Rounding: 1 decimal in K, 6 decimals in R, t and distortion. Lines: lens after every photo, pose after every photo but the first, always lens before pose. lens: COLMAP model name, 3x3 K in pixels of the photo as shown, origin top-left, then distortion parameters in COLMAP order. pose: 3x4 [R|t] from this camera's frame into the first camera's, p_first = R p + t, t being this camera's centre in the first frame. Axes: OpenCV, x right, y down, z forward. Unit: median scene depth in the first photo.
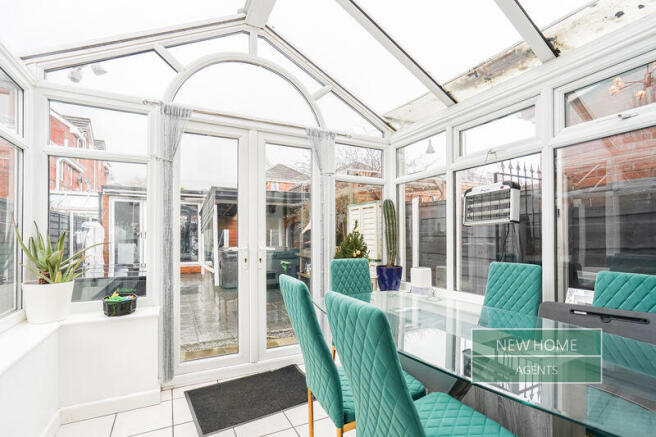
lens RADIAL K [[322.9, 0, 327.9], [0, 322.9, 239.6], [0, 0, 1]] dist [-0.001310, -0.000137]
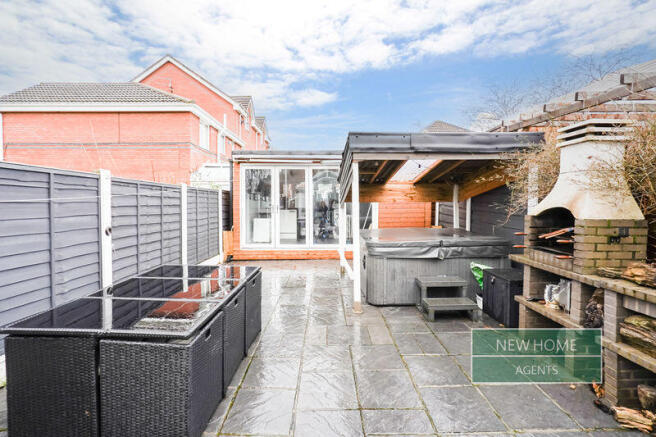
lens RADIAL K [[305.6, 0, 328.0], [0, 305.6, 218.5], [0, 0, 1]] dist [-0.000819, 0.000127]
pose [[0.898477, 0.018780, -0.438618, -0.146749], [-0.000213, 0.999103, 0.042341, -0.031221], [0.439020, -0.037949, 0.897675, 0.467792]]
